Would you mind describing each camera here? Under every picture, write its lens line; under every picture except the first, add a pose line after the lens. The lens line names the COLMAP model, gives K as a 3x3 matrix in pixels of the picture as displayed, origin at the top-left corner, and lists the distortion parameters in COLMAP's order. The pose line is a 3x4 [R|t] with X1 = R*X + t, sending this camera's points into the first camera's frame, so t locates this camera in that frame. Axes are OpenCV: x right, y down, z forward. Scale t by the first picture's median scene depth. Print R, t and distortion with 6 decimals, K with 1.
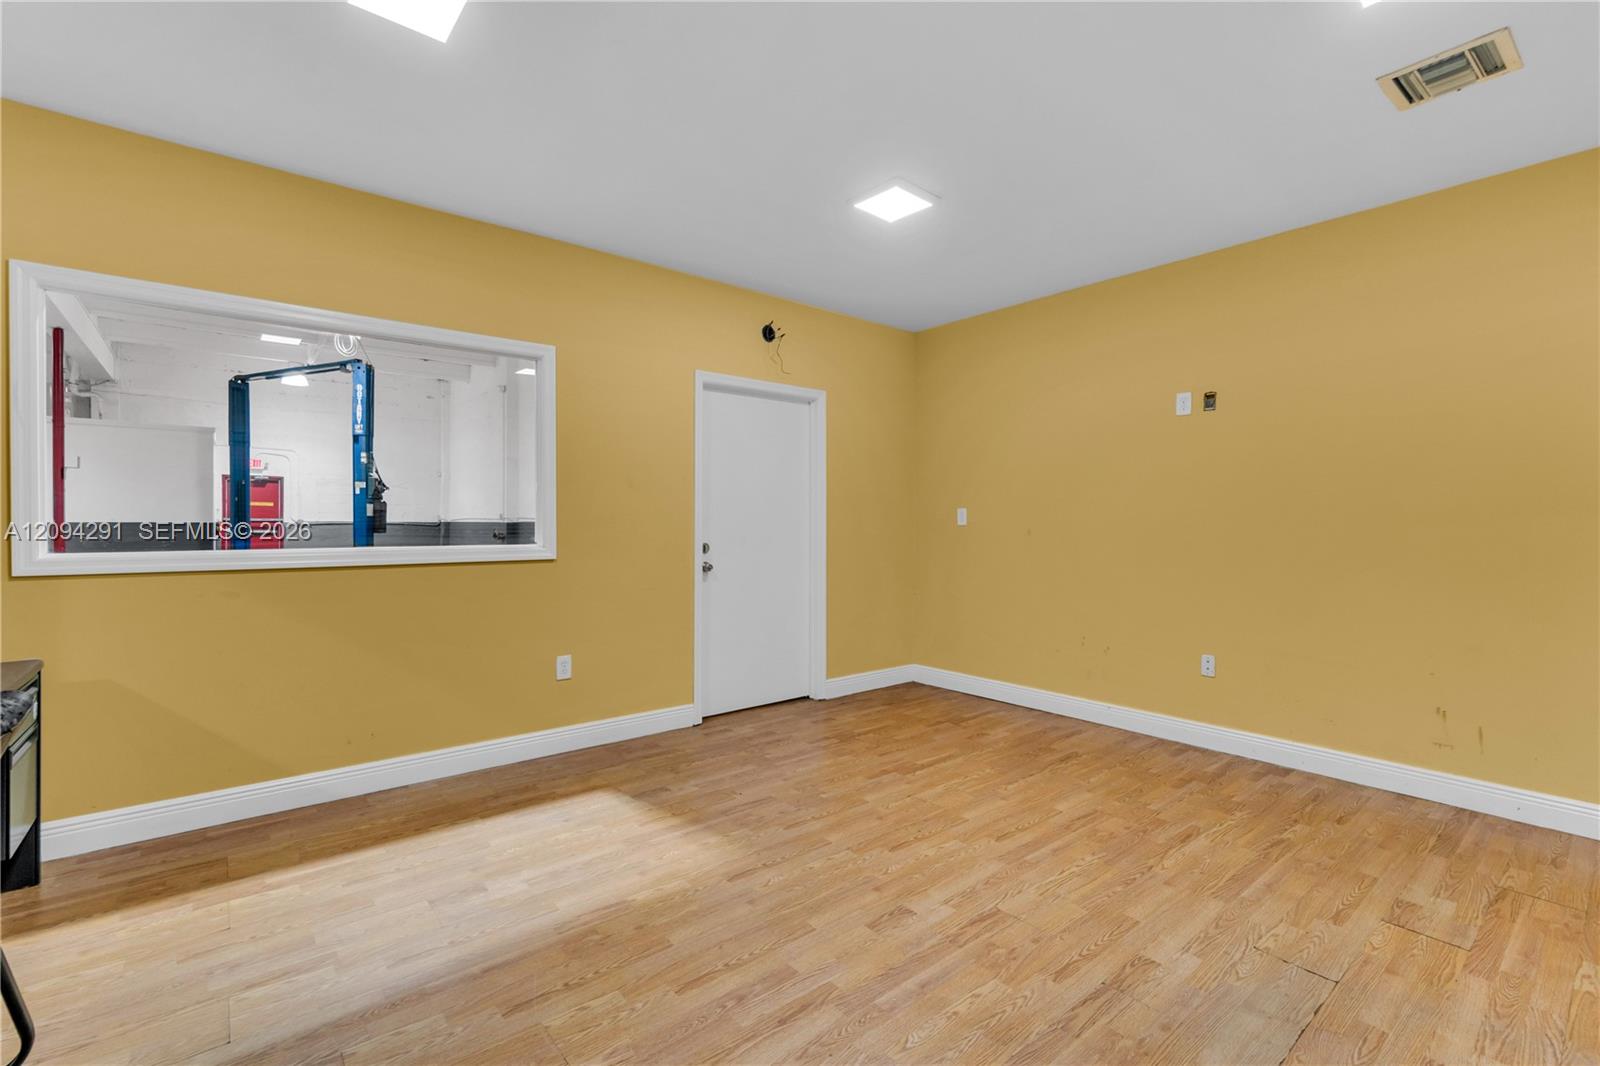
lens RADIAL K [[710.7, 0, 800.1], [0, 710.7, 540.6], [0, 0, 1]] dist [0.002035, 0.000658]
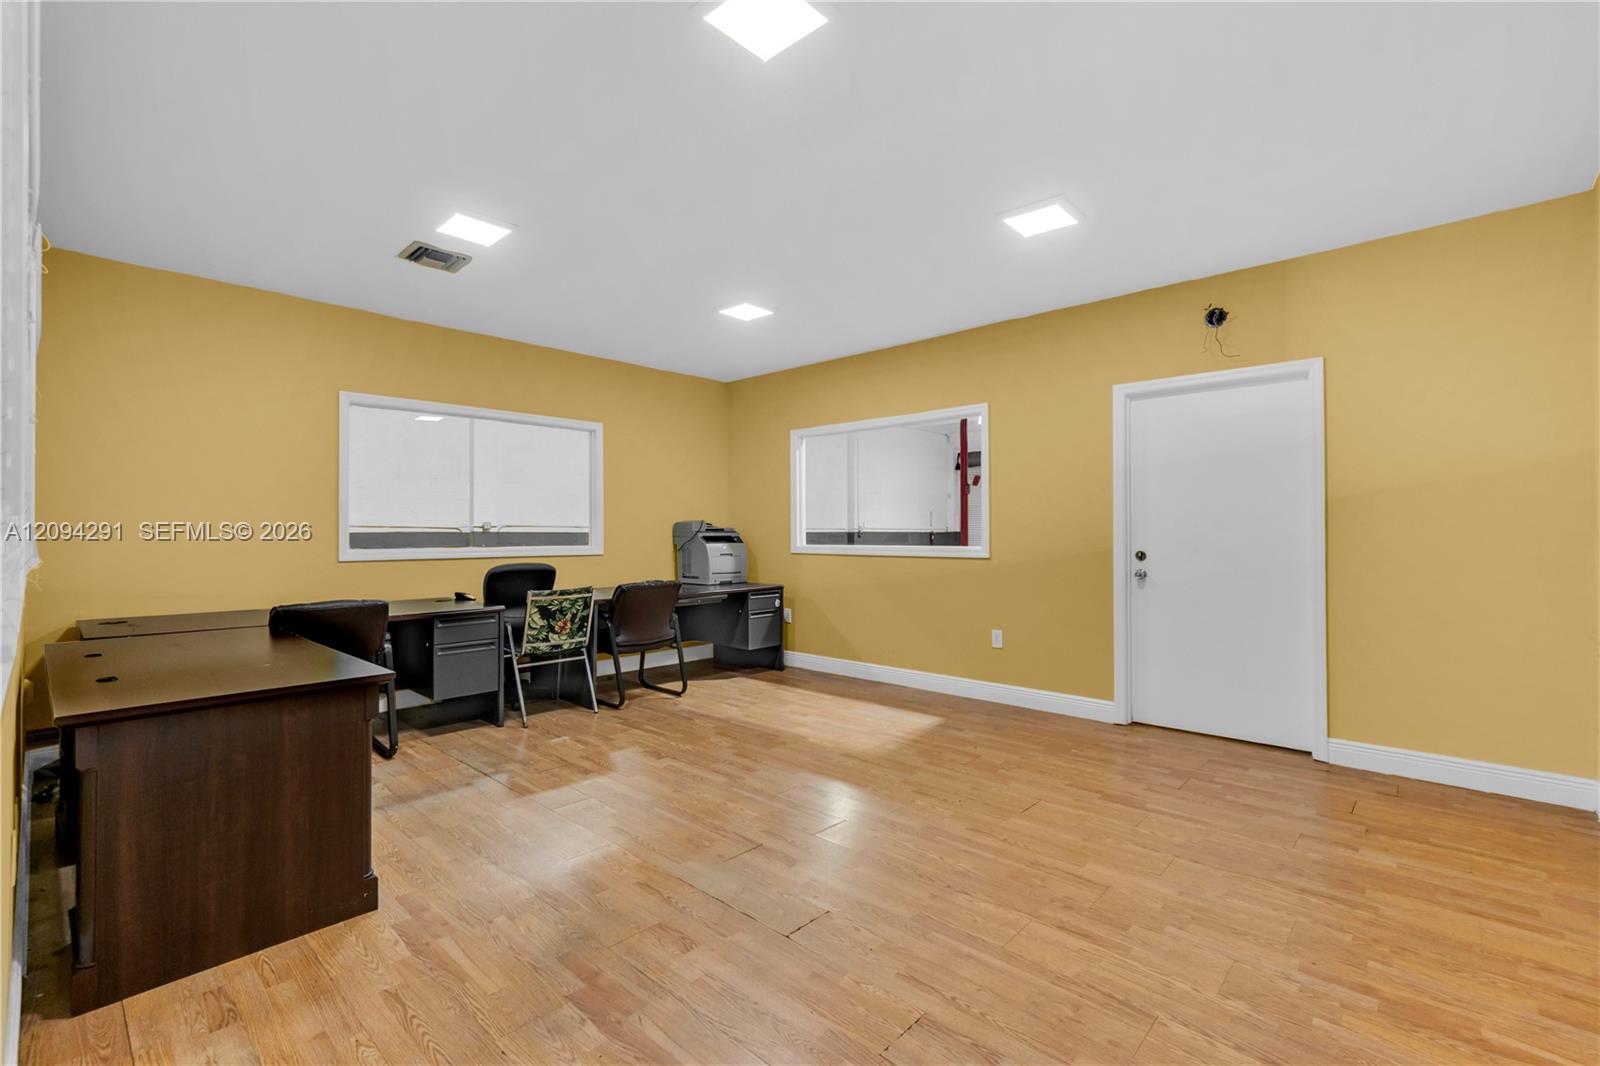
lens RADIAL K [[705.4, 0, 772.4], [0, 705.4, 534.1], [0, 0, 1]] dist [0.002880, 0.000561]
pose [[0.112596, -0.000358, -0.993641, 1.148882], [-0.023129, 0.999728, -0.002981, -0.006773], [0.993372, 0.023318, 0.112557, 0.517598]]
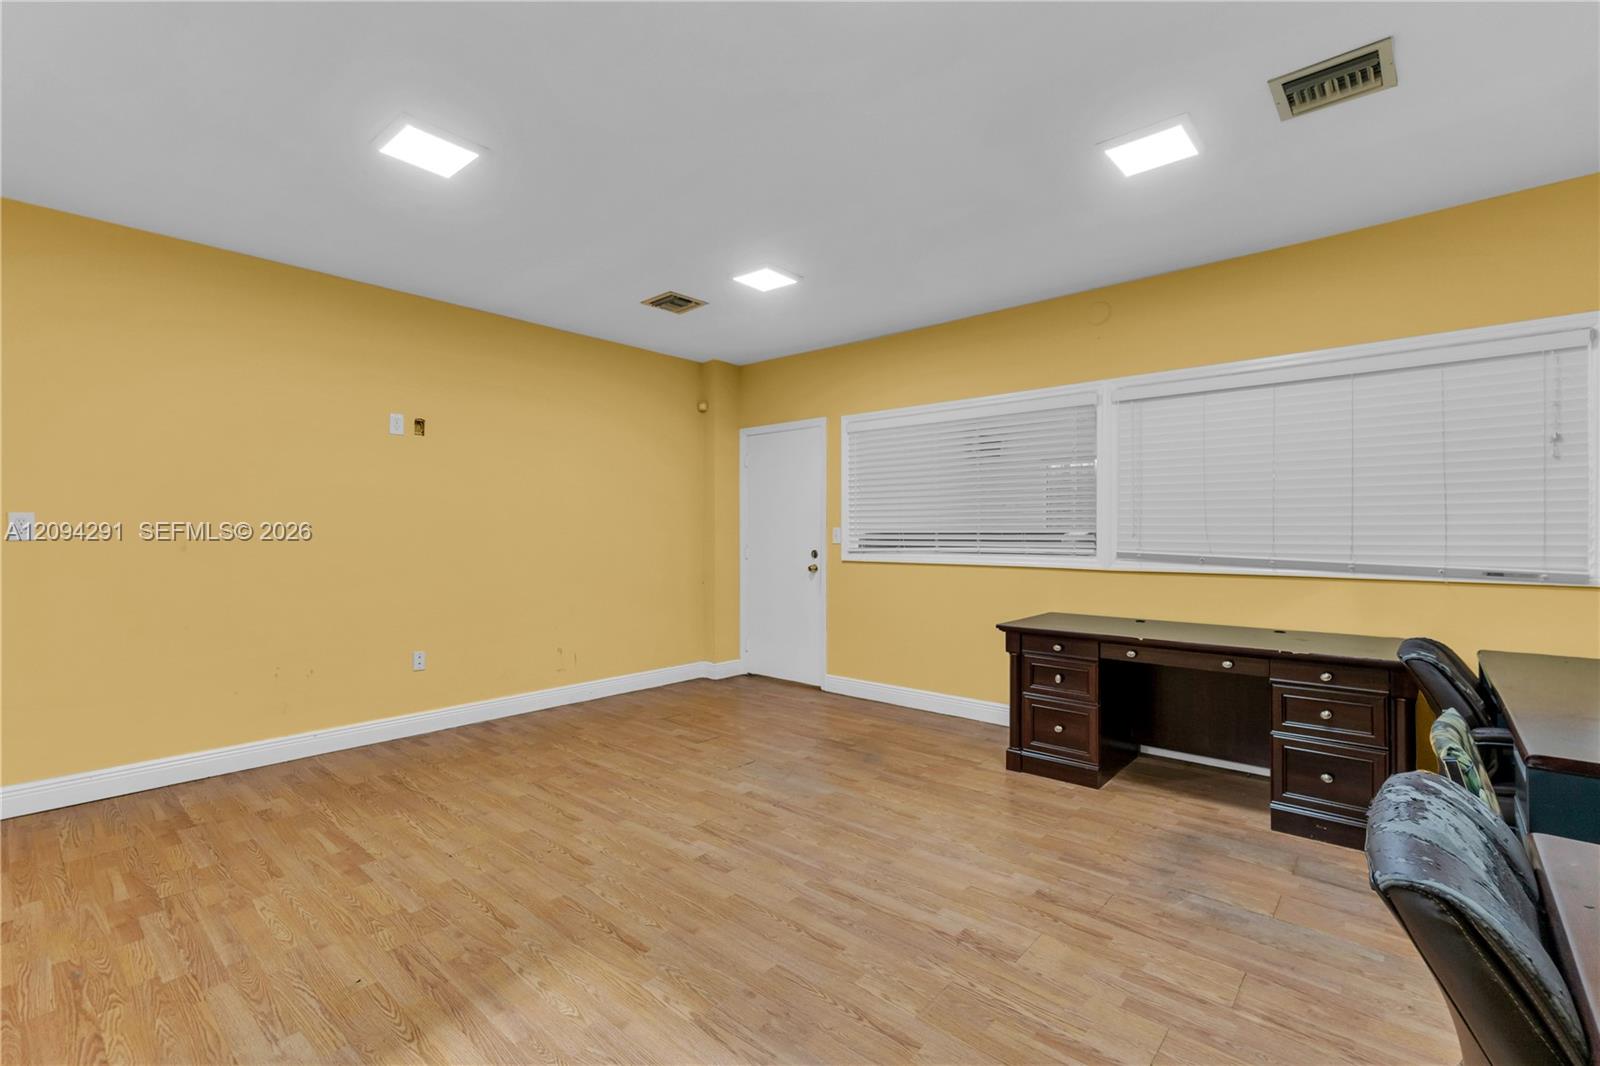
lens RADIAL K [[705.4, 0, 772.4], [0, 705.4, 534.1], [0, 0, 1]] dist [0.002880, 0.000561]
pose [[-0.139023, -0.007564, 0.990260, -0.764161], [0.024247, 0.999645, 0.011039, -0.028737], [-0.989992, 0.025546, -0.138790, 0.750424]]
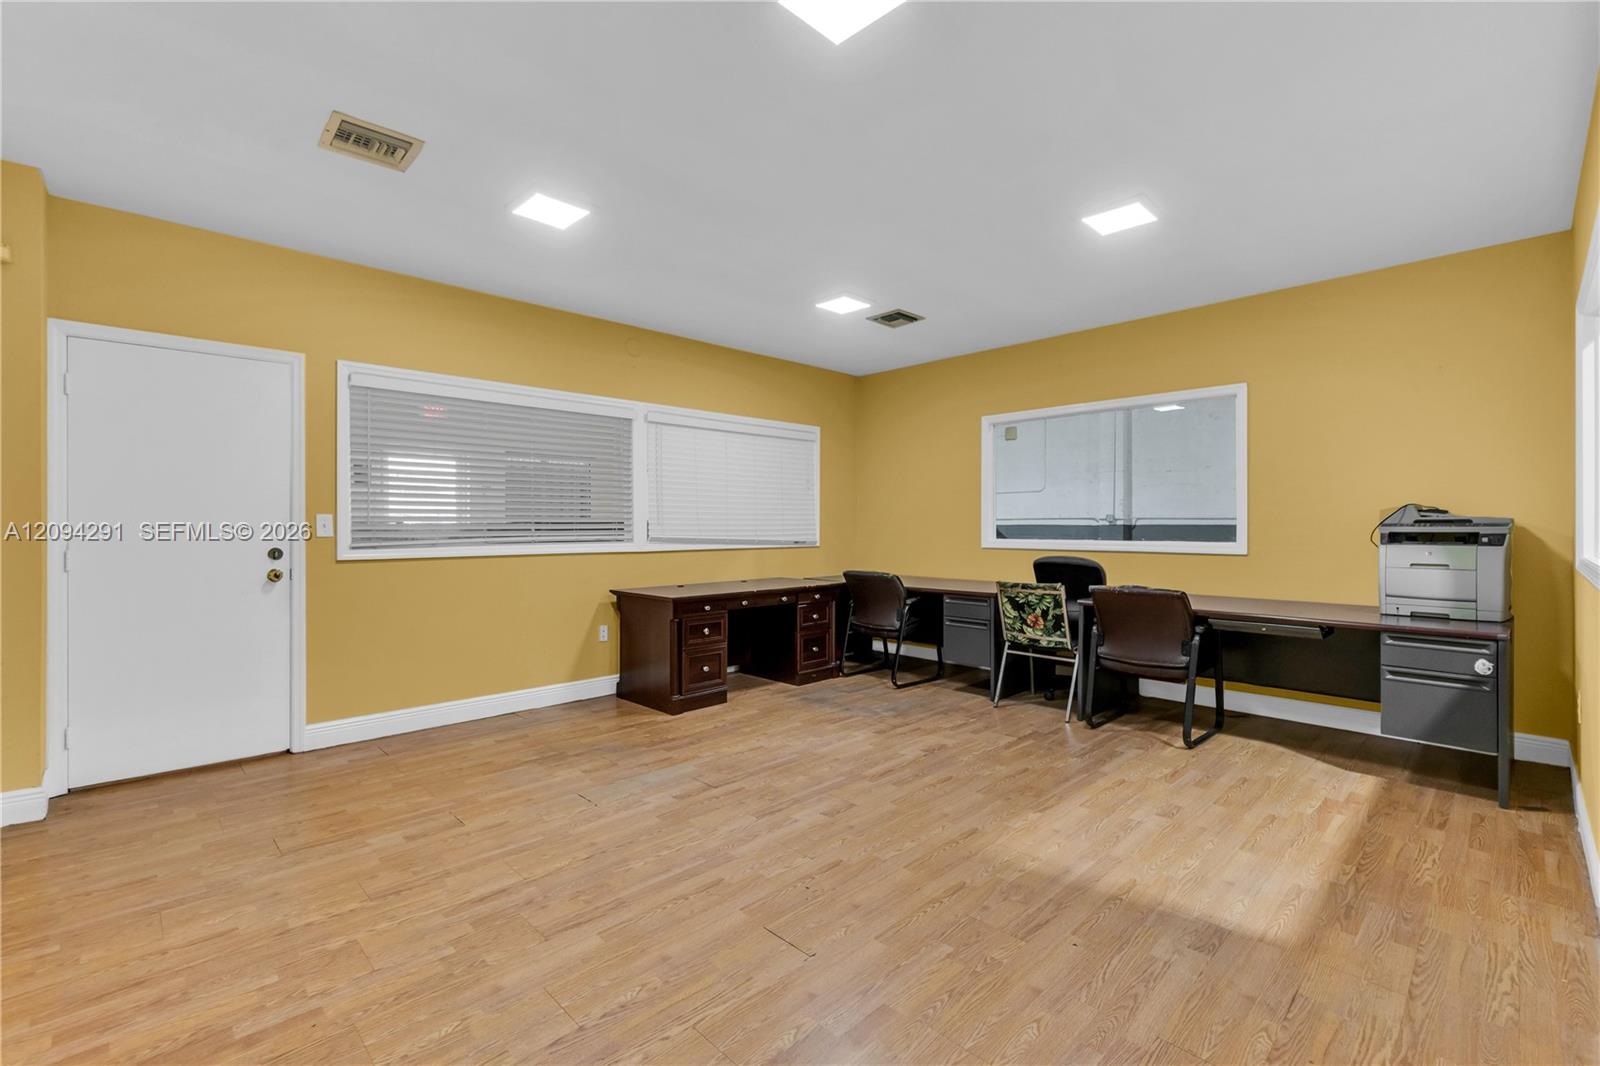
lens RADIAL K [[705.3, 0, 800.0], [0, 705.3, 533.0], [0, 0, 1]] dist [0.000144, -0.000248]
pose [[-0.996581, -0.003204, -0.082555, 0.225700], [-0.006083, 0.999381, 0.034646, -0.036788], [0.082393, 0.035029, -0.995984, 1.663923]]
